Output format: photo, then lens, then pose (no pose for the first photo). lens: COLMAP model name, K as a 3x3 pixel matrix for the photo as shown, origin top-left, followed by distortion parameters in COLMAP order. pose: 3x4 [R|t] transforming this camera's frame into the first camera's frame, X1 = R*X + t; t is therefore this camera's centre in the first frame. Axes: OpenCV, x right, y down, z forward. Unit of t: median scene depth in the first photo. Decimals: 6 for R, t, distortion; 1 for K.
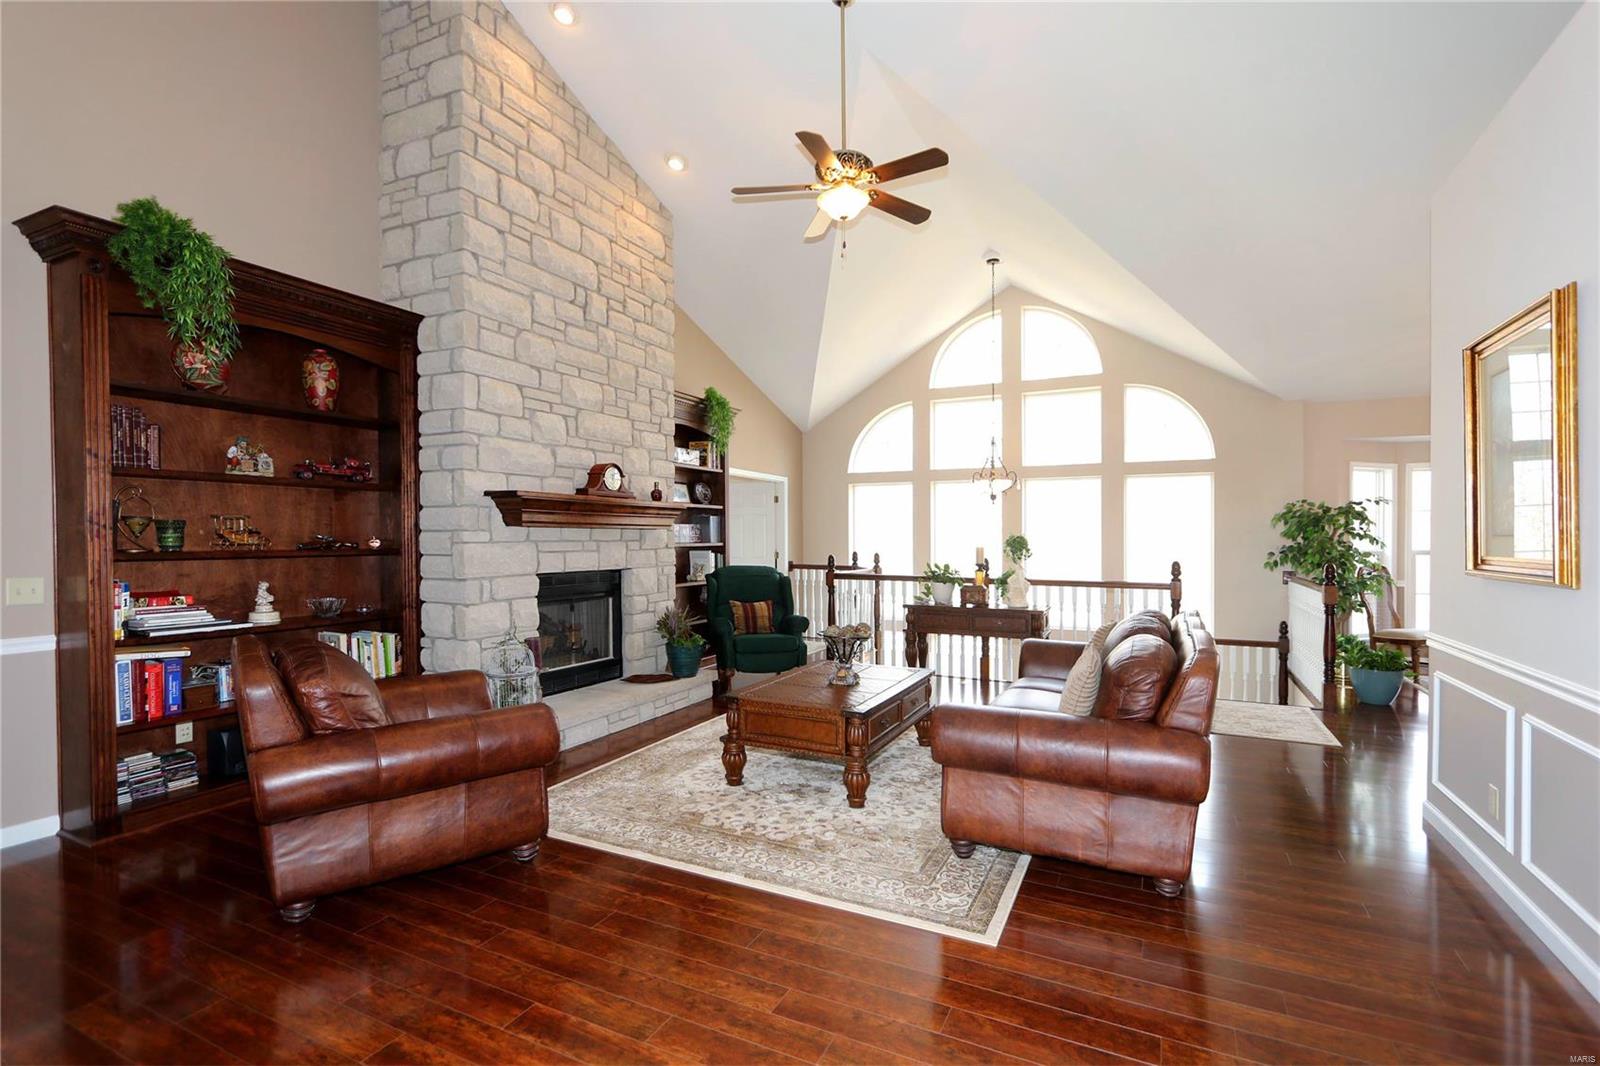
lens RADIAL K [[726.1, 0, 805.3], [0, 726.1, 530.6], [0, 0, 1]] dist [0.002177, -0.002036]
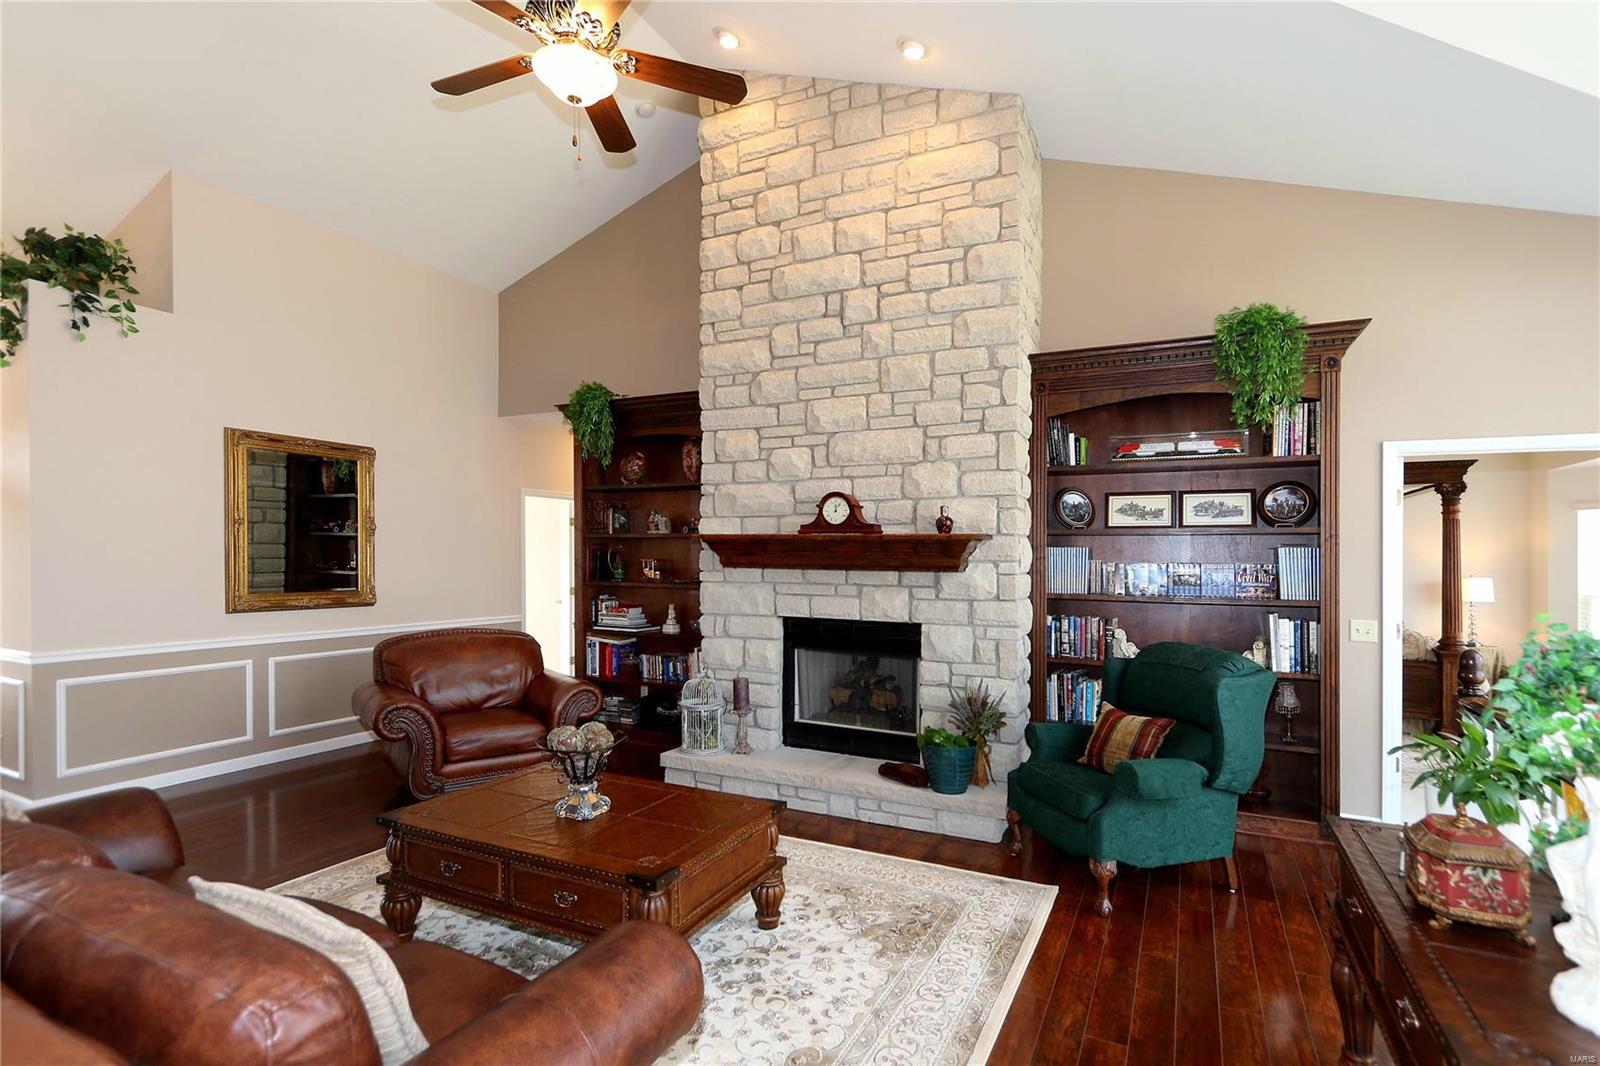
lens RADIAL K [[726.1, 0, 848.8], [0, 726.1, 561.7], [0, 0, 1]] dist [0.002177, -0.002036]
pose [[0.037592, 0.004002, -0.999285, 0.572476], [-0.001221, 0.999991, 0.003959, -0.016547], [0.999292, 0.001071, 0.037596, 1.000302]]
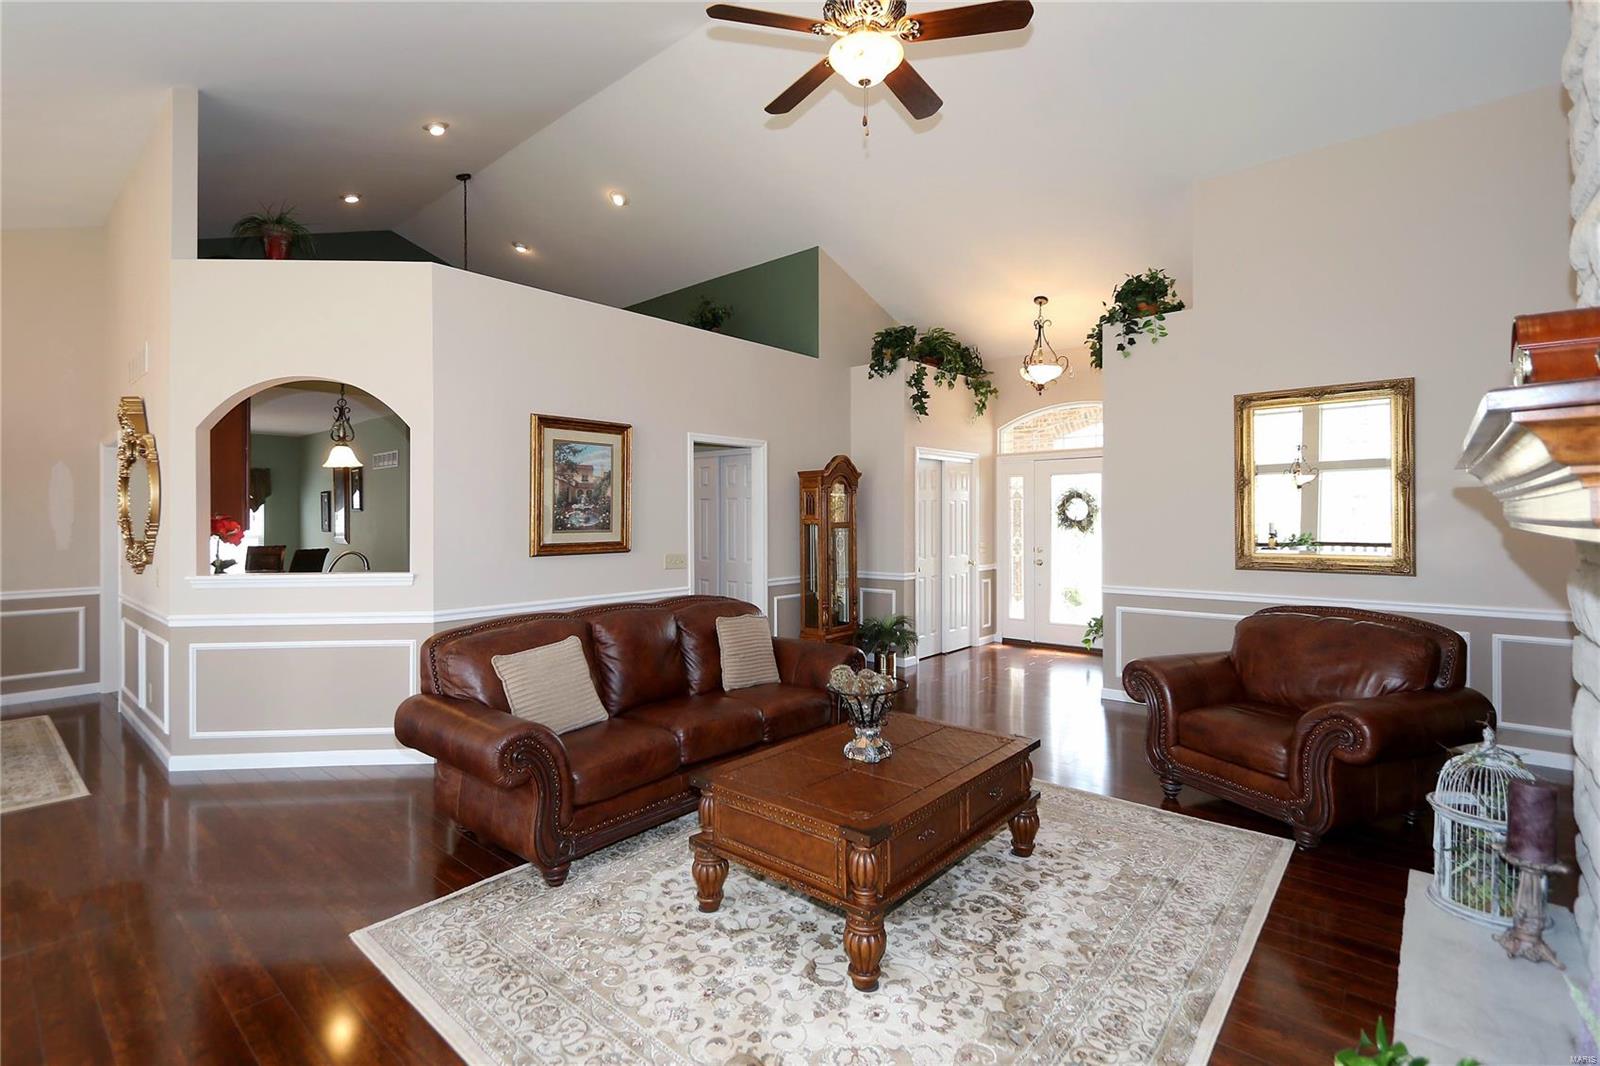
lens RADIAL K [[726.1, 0, 793.7], [0, 726.1, 515.6], [0, 0, 1]] dist [0.002177, -0.002036]
pose [[-0.963144, 0.005394, 0.268934, -0.172809], [0.003241, 0.999959, -0.008447, -0.011544], [-0.268968, -0.007264, -0.963122, 1.413389]]
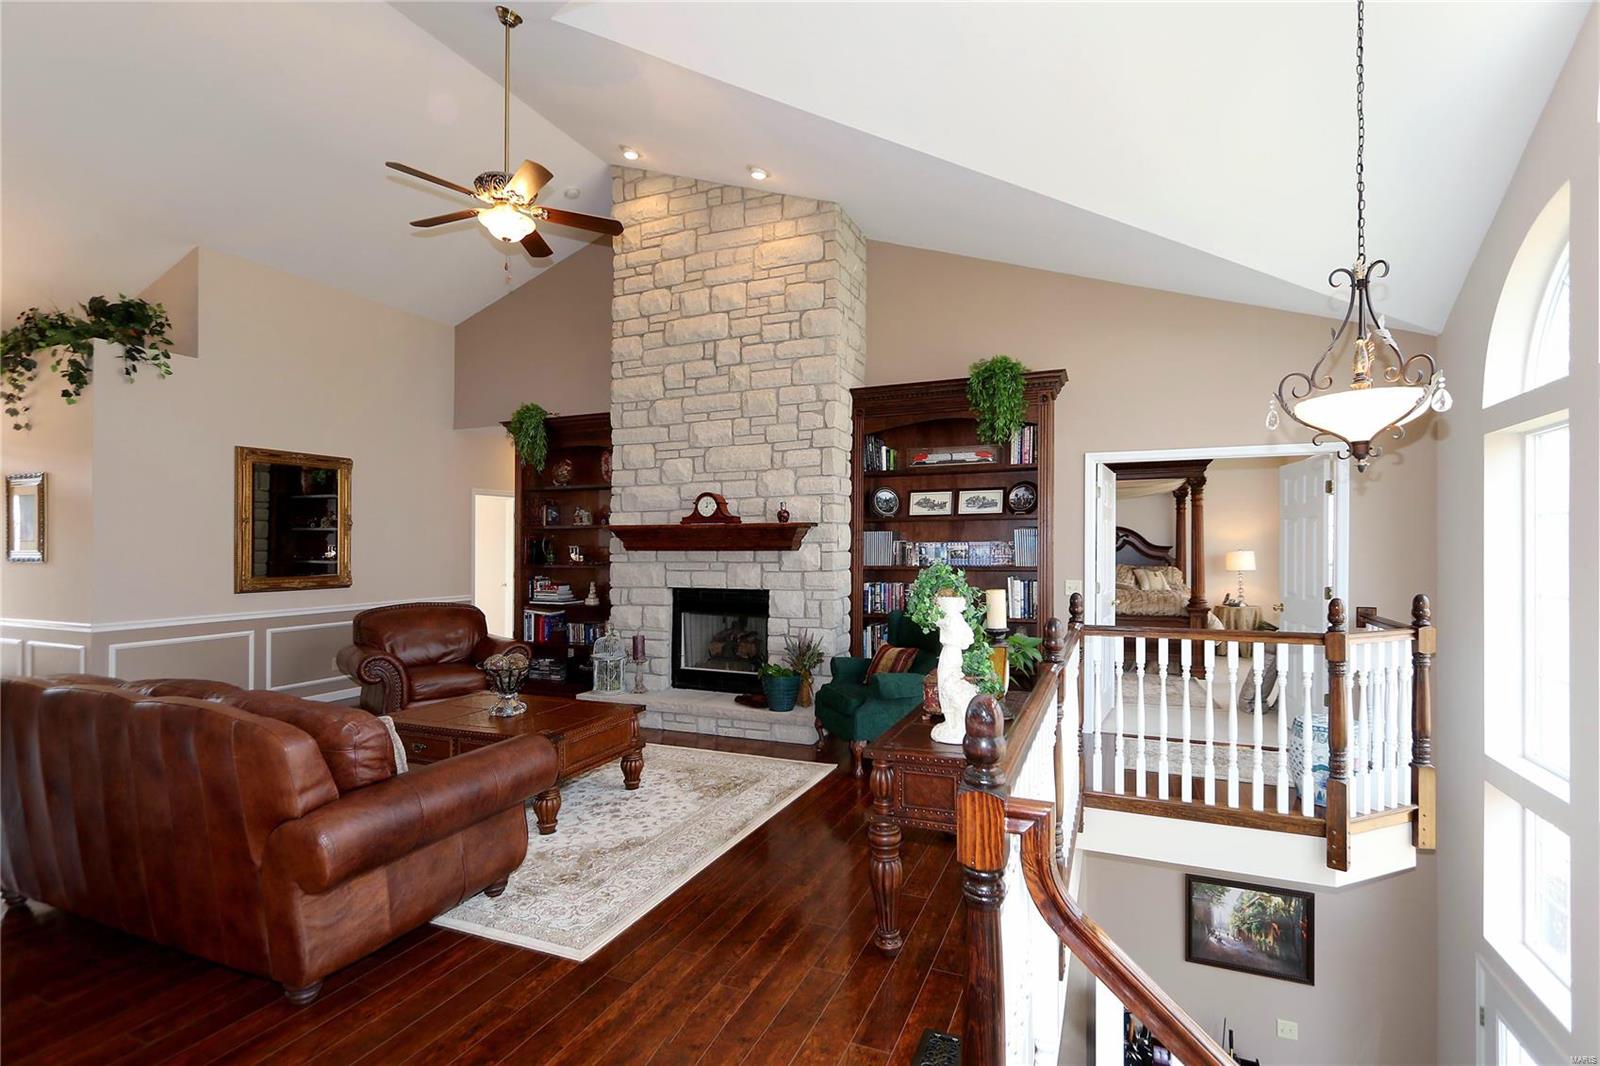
lens RADIAL K [[726.1, 0, 812.8], [0, 726.1, 512.6], [0, 0, 1]] dist [0.002177, -0.002036]
pose [[0.048674, -0.047148, -0.997701, 0.854894], [0.013094, 0.998830, -0.046563, -0.008393], [0.998729, -0.010798, 0.049235, 1.123096]]
